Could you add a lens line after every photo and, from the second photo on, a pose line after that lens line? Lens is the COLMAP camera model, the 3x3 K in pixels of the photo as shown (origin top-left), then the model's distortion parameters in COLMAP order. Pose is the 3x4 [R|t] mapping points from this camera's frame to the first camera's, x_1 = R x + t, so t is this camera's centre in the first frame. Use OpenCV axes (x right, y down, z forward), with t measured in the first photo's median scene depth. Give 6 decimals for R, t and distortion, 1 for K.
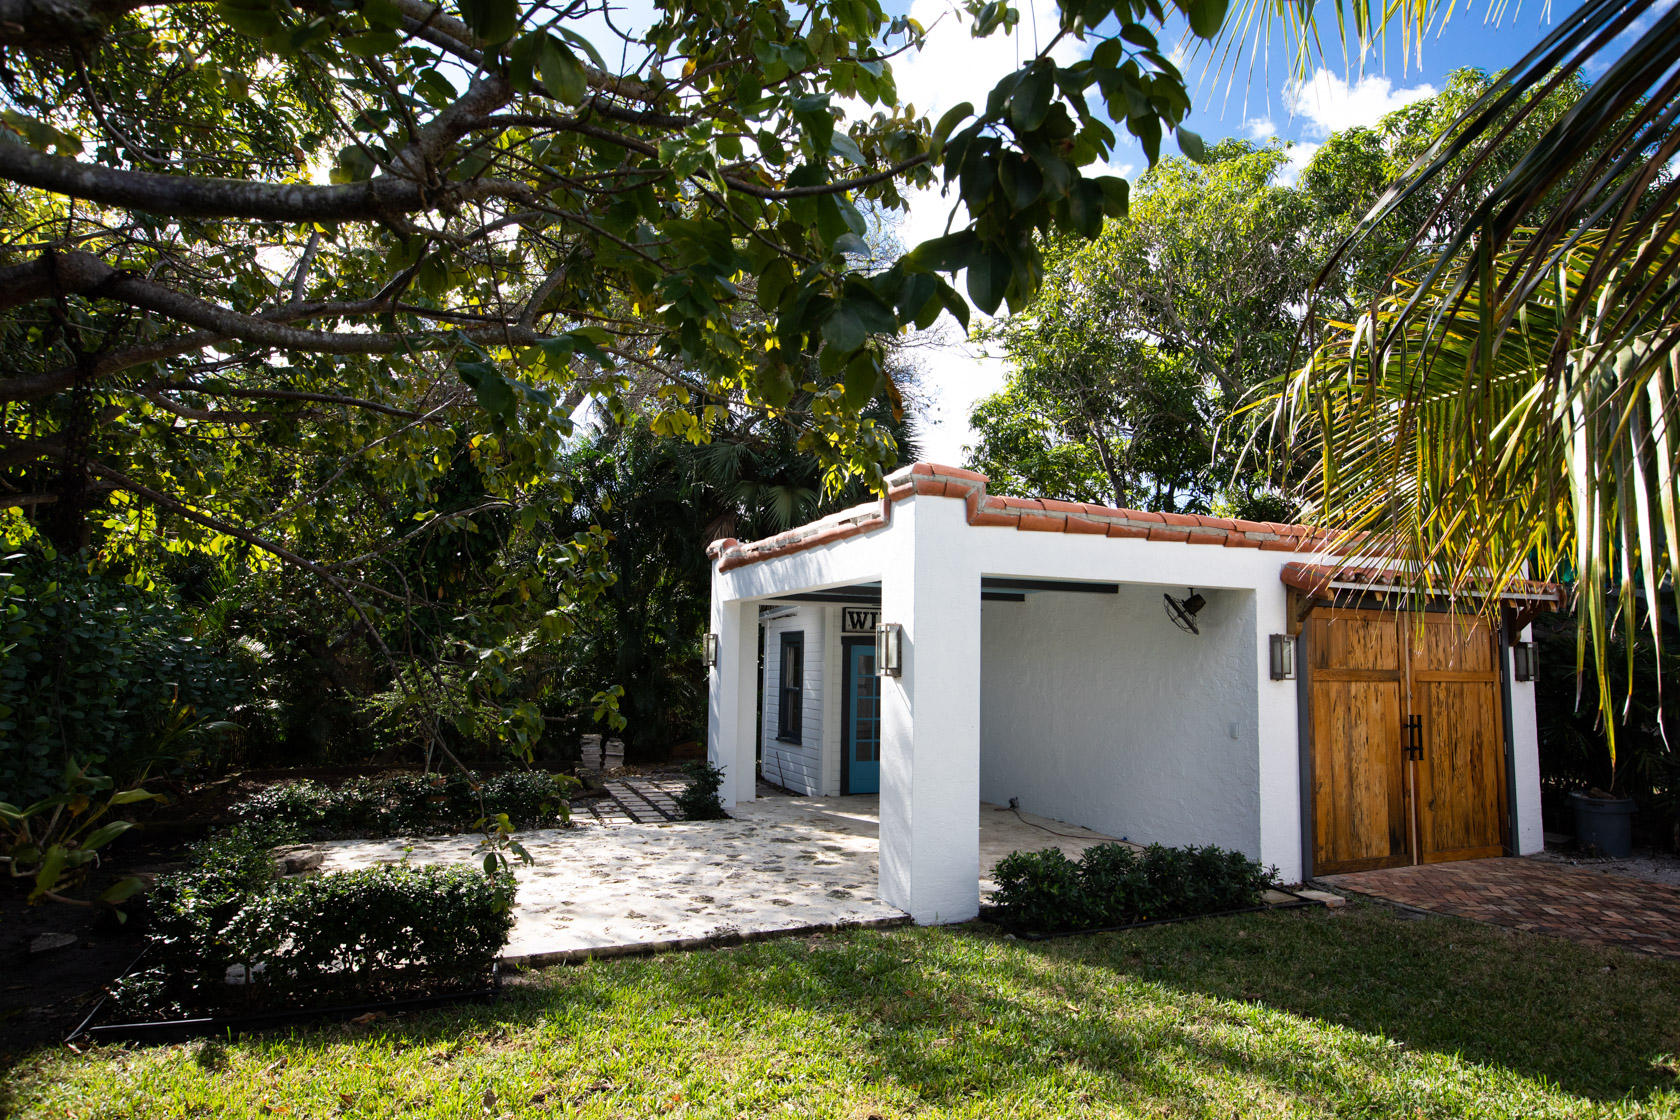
lens RADIAL K [[947.3, 0, 840.0], [0, 947.3, 560.0], [0, 0, 1]] dist [-0.025154, 0.000440]
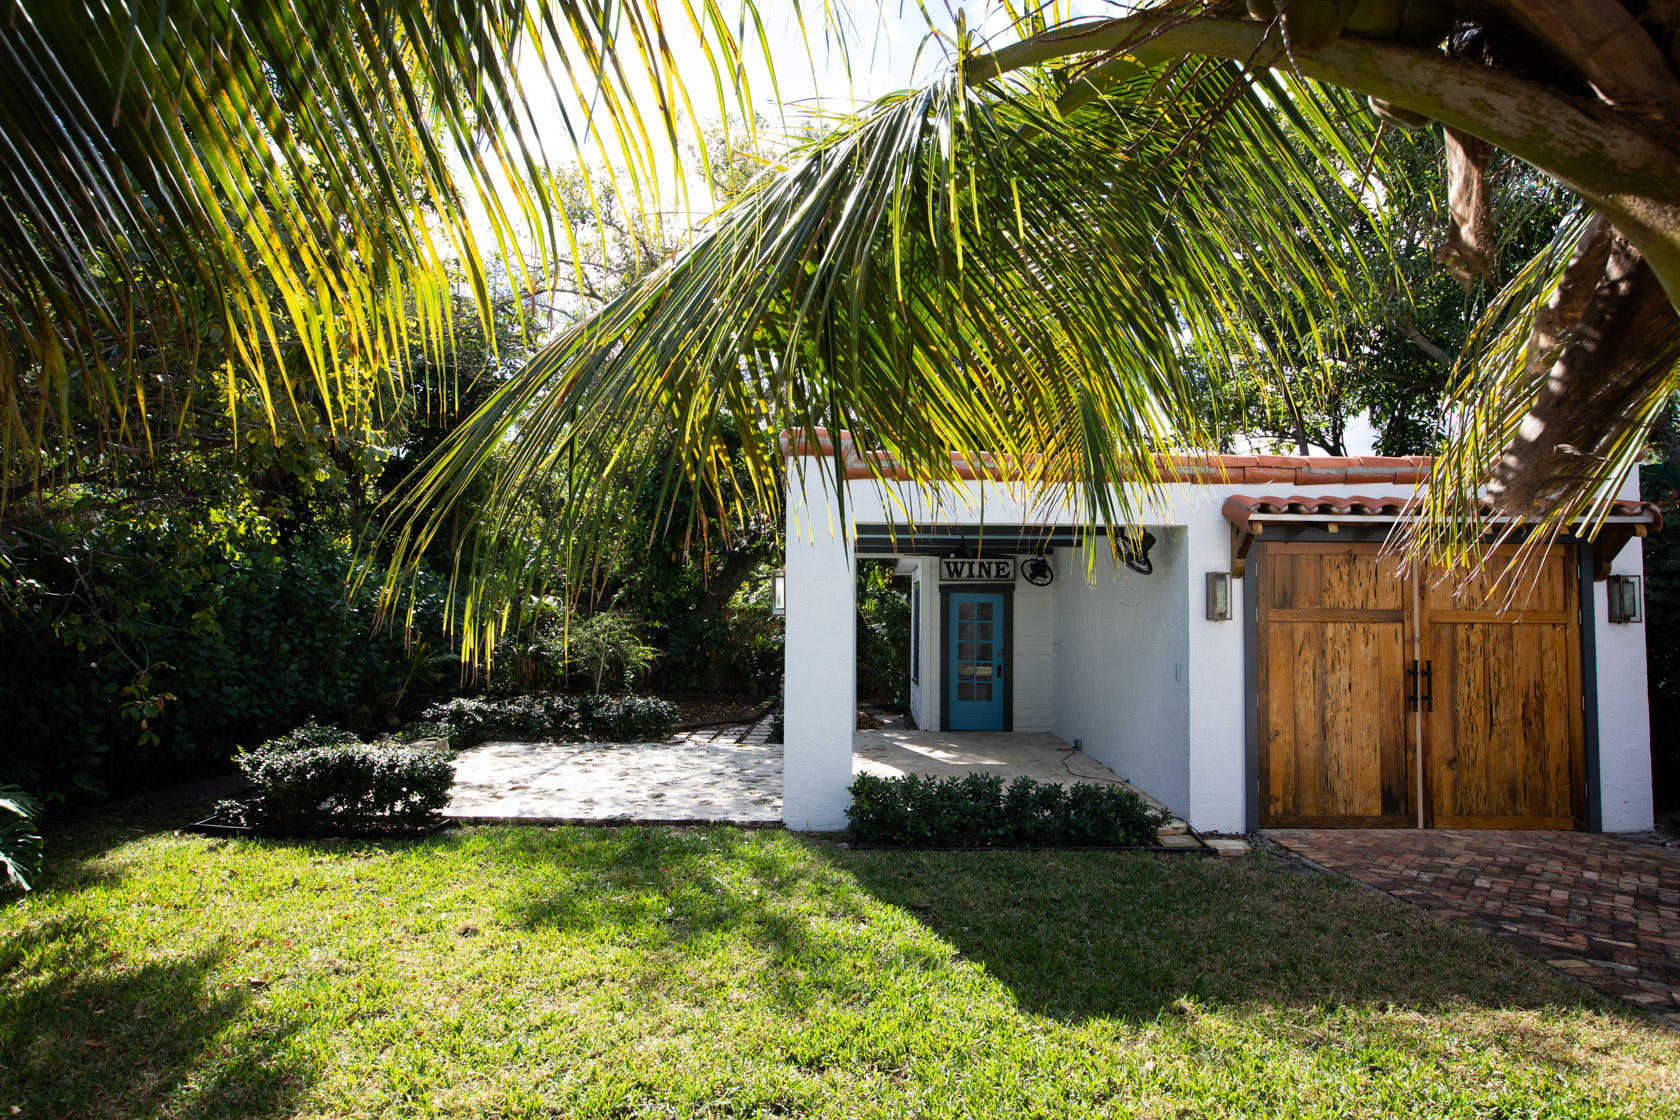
lens RADIAL K [[900.5, 0, 840.0], [0, 900.5, 560.0], [0, 0, 1]] dist [-0.032558, 0.000102]
pose [[0.915024, -0.029700, -0.402305, 0.463250], [0.047551, 0.998274, 0.034454, 0.017206], [0.400587, -0.050656, 0.914857, 0.026212]]
